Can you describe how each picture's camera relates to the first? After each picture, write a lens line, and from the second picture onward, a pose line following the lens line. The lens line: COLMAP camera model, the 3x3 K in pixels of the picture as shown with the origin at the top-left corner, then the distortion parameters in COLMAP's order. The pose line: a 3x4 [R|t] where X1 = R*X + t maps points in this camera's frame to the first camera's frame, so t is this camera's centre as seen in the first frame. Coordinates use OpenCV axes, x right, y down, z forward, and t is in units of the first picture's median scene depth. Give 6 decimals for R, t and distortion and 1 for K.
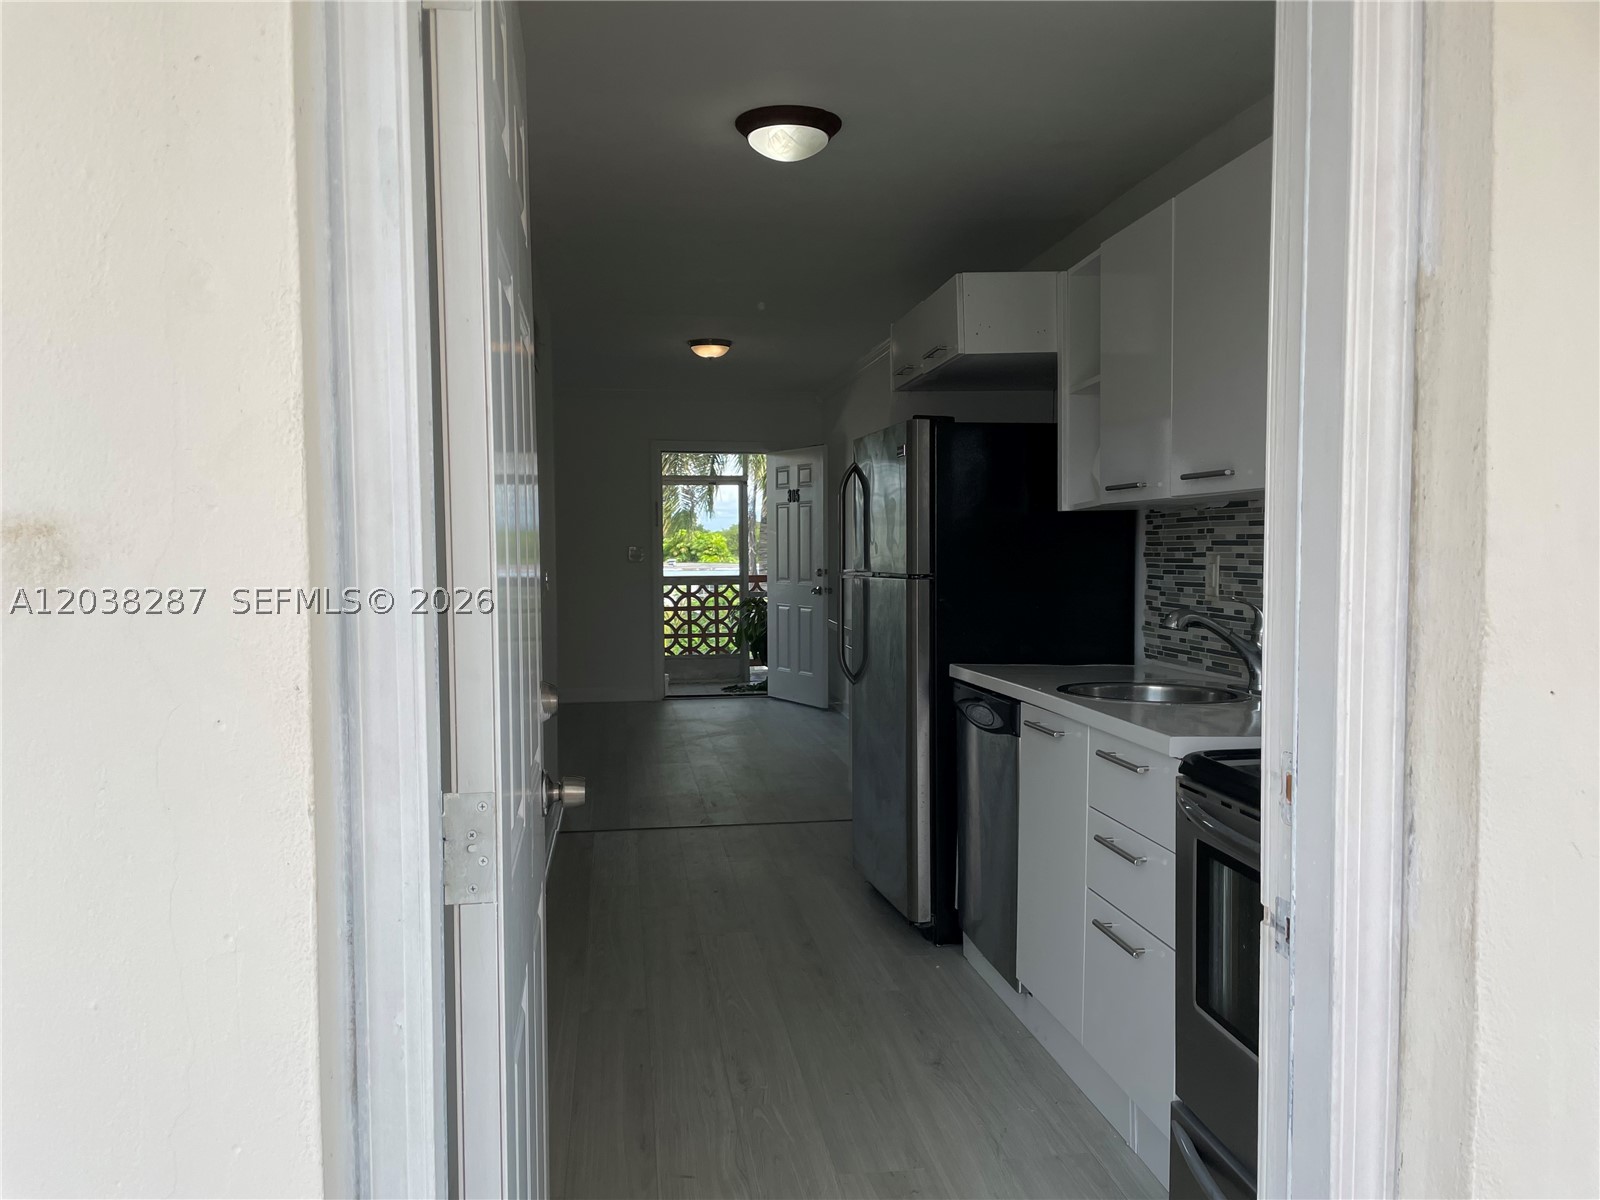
lens RADIAL K [[1209.7, 0, 799.6], [0, 1209.7, 609.0], [0, 0, 1]] dist [0.080450, -0.114803]
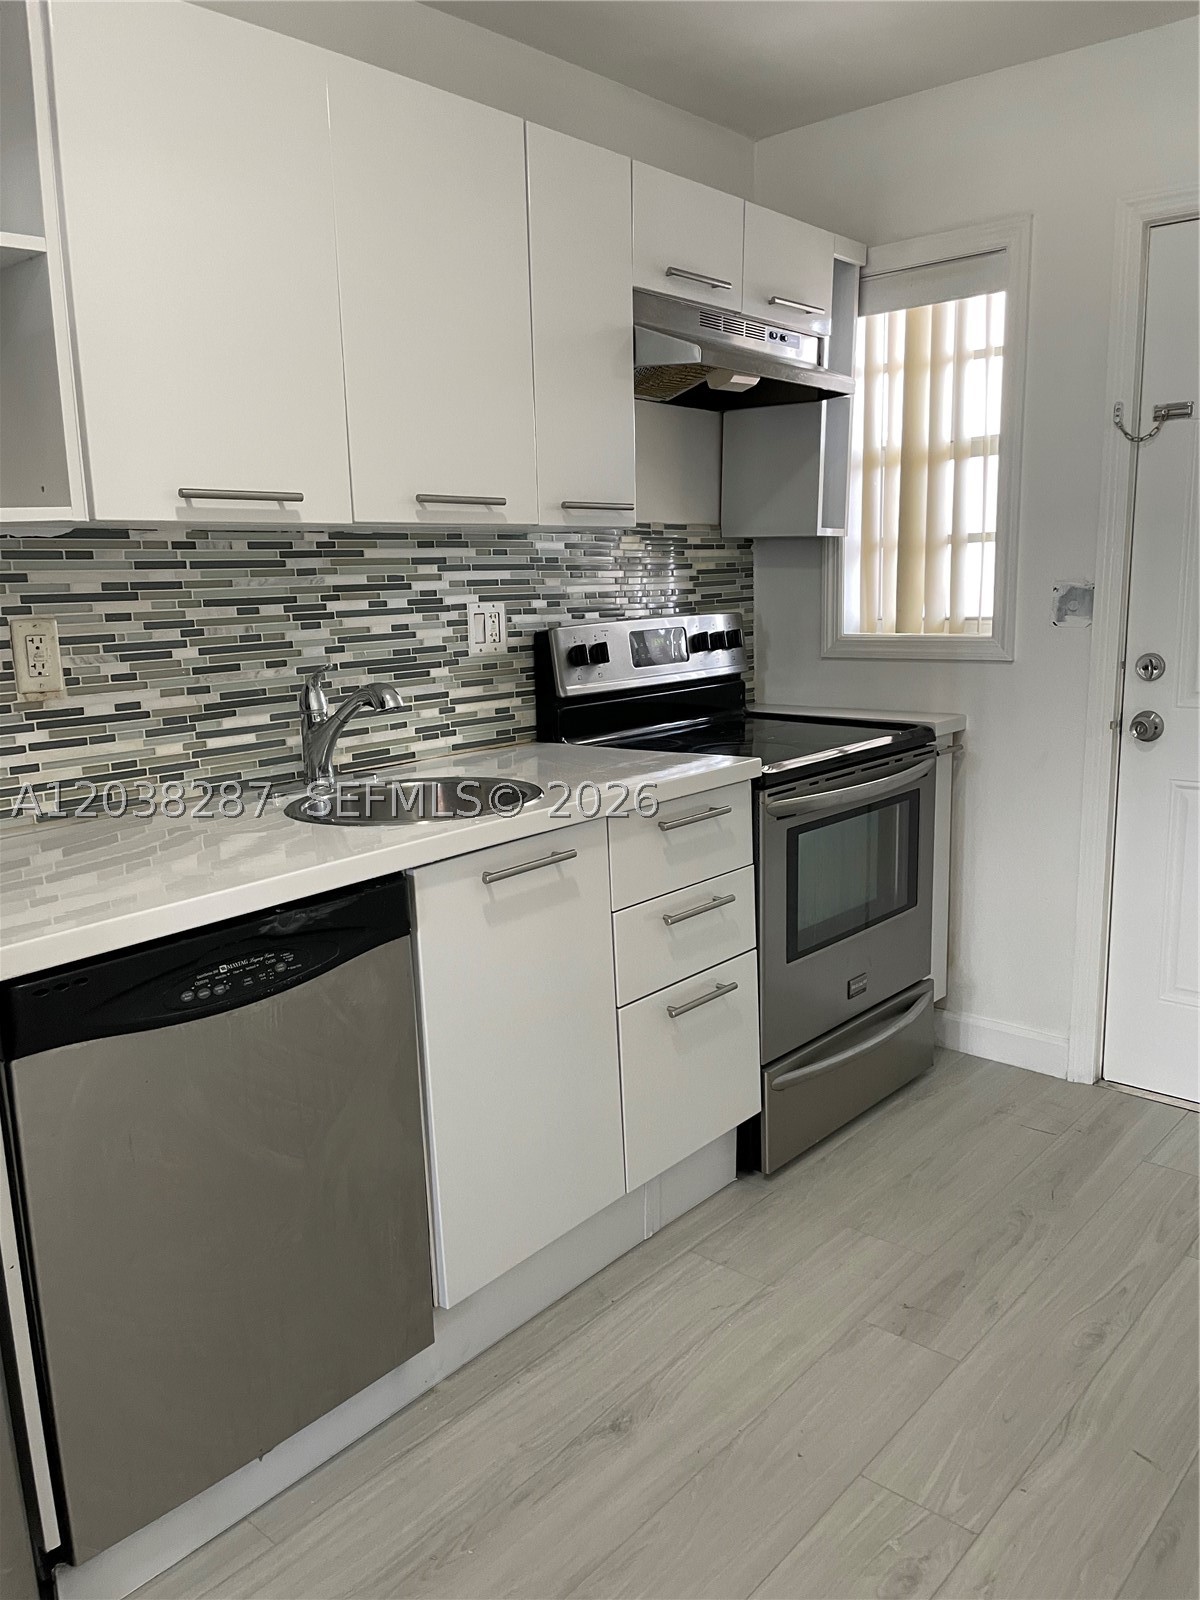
lens RADIAL K [[1209.7, 0, 598.7], [0, 1209.7, 797.8], [0, 0, 1]] dist [0.080450, -0.114803]
pose [[-0.646912, -0.117535, 0.753452, -0.262275], [0.071220, 0.974419, 0.213155, -0.063091], [-0.759232, 0.191553, -0.621992, 1.105302]]
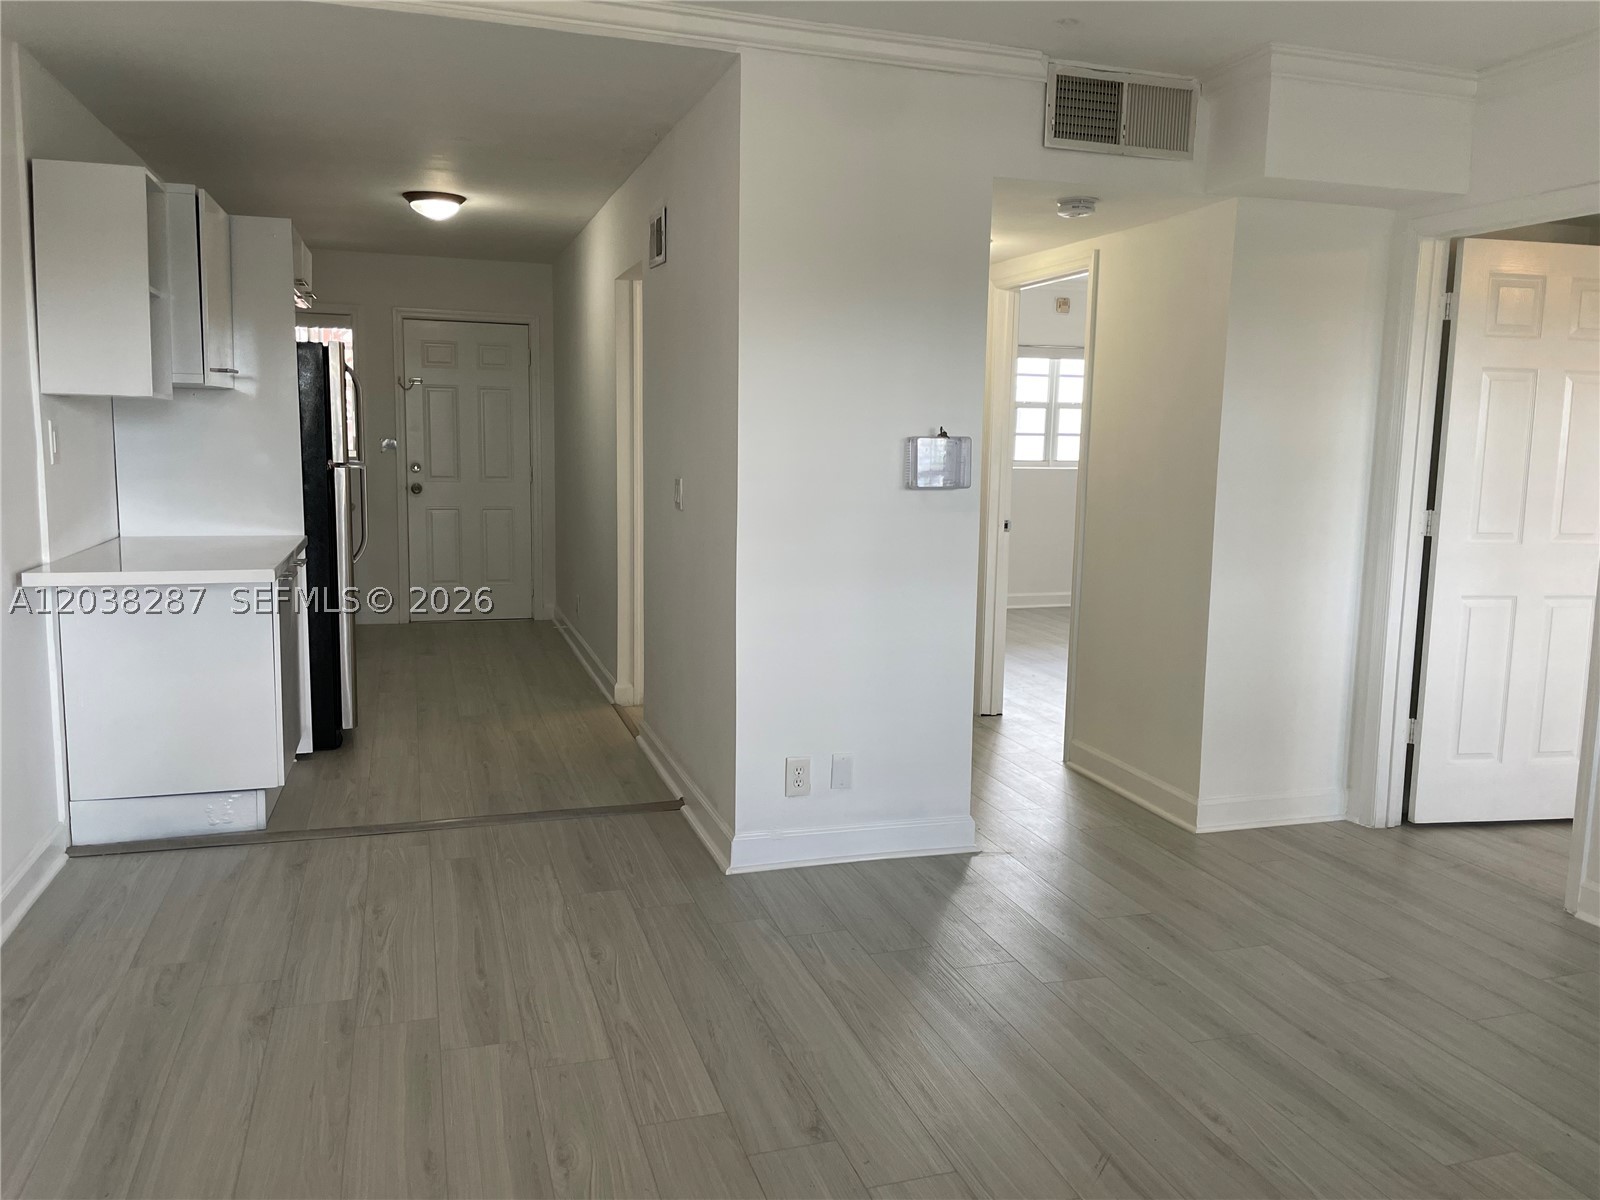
lens RADIAL K [[1209.7, 0, 811.2], [0, 1209.7, 584.1], [0, 0, 1]] dist [0.080450, -0.114803]
pose [[-0.985412, 0.013387, -0.169660, -0.222299], [-0.017877, 0.983243, 0.181420, -0.160940], [0.169245, 0.181806, -0.968660, 2.664453]]
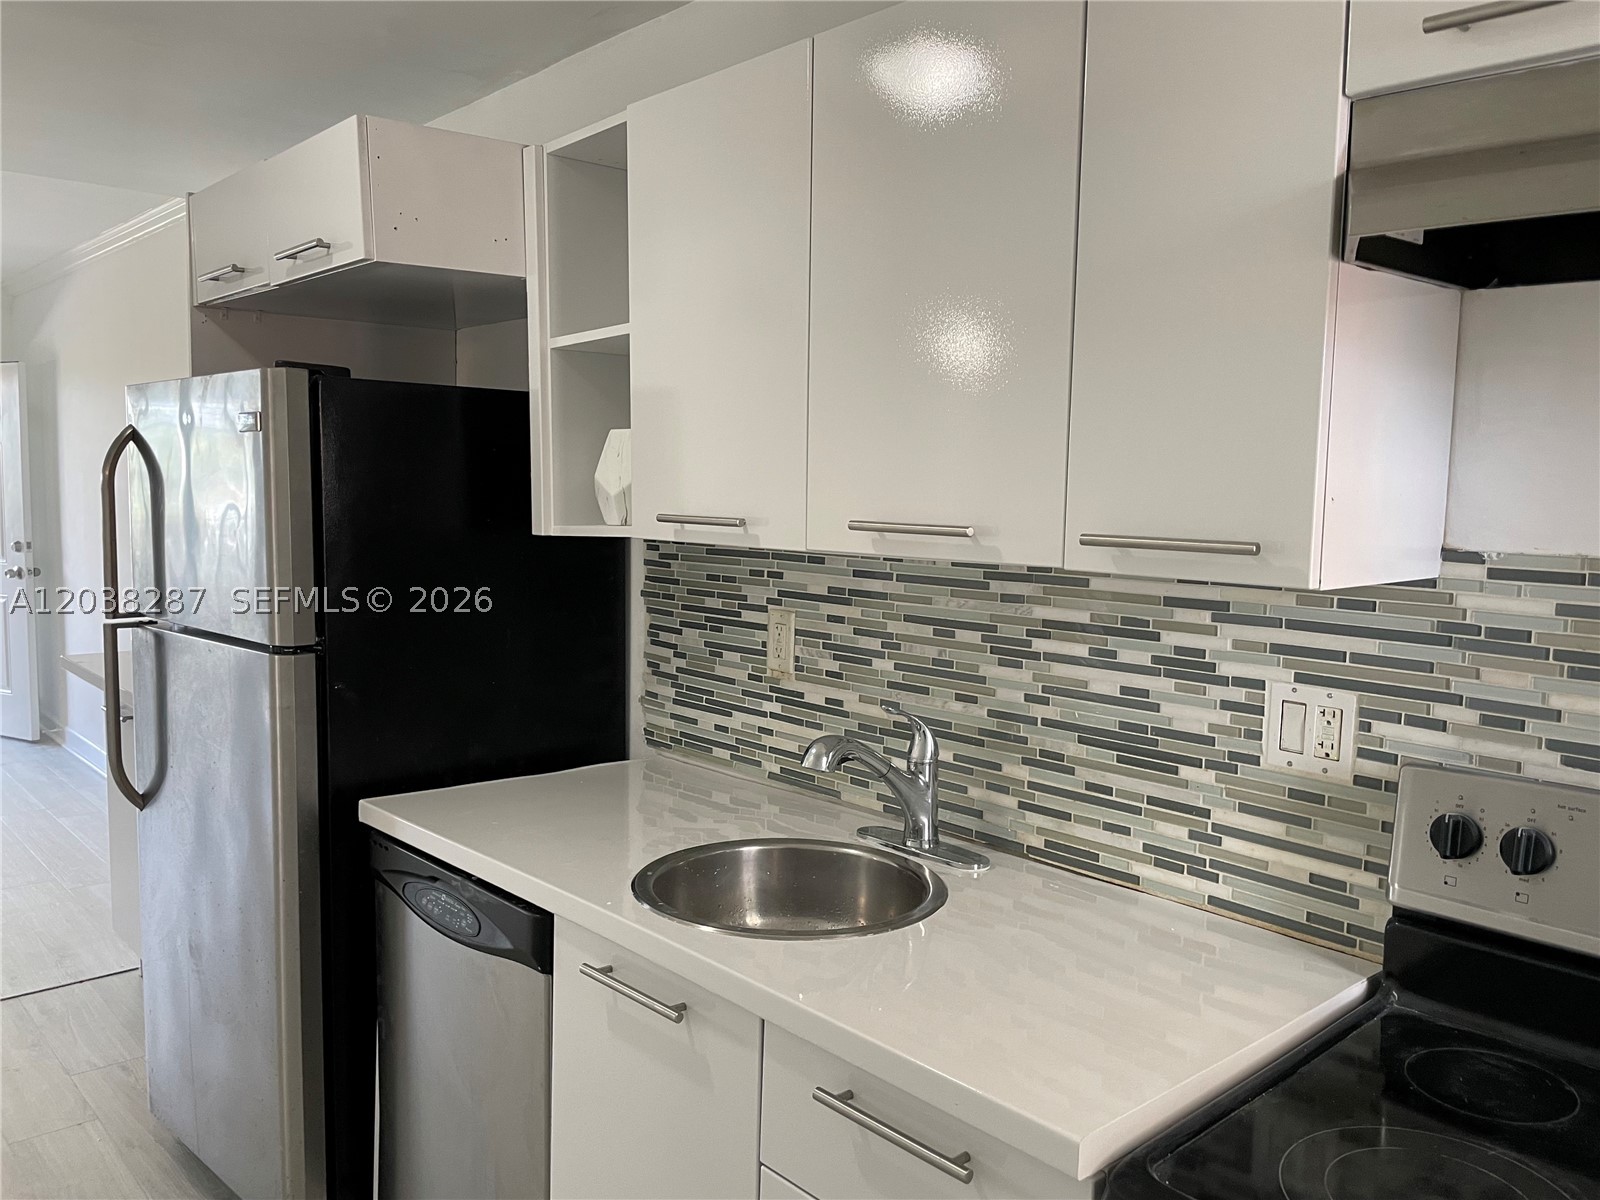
lens RADIAL K [[1209.7, 0, 805.7], [0, 1209.7, 595.5], [0, 0, 1]] dist [0.080450, -0.114803]
pose [[0.823032, -0.033214, 0.567023, -0.028197], [0.007853, 0.998859, 0.047111, -0.079745], [-0.567941, -0.034321, 0.822353, 0.415822]]
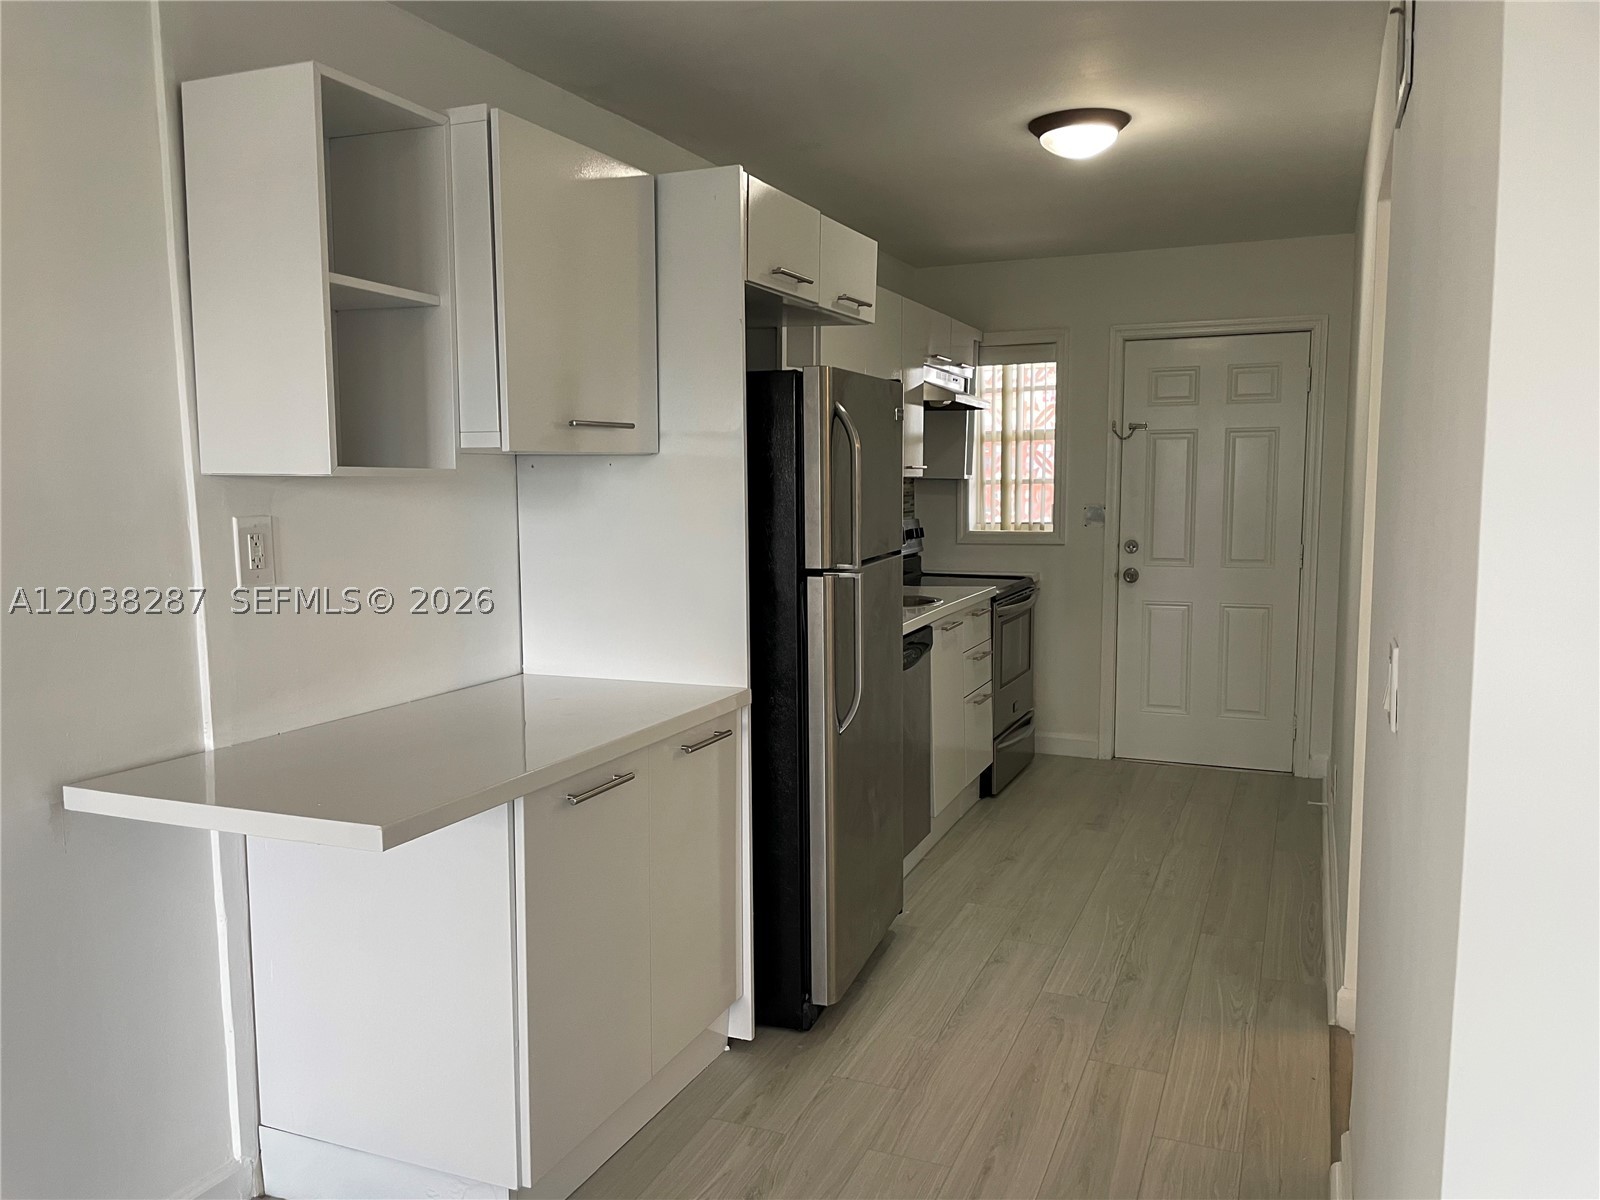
lens RADIAL K [[1209.7, 0, 796.9], [0, 1209.7, 608.4], [0, 0, 1]] dist [0.080450, -0.114803]
pose [[-0.855498, -0.044164, 0.515920, -0.344359], [0.041458, 0.987316, 0.153261, -0.136140], [-0.516144, 0.152503, -0.842815, 1.928281]]
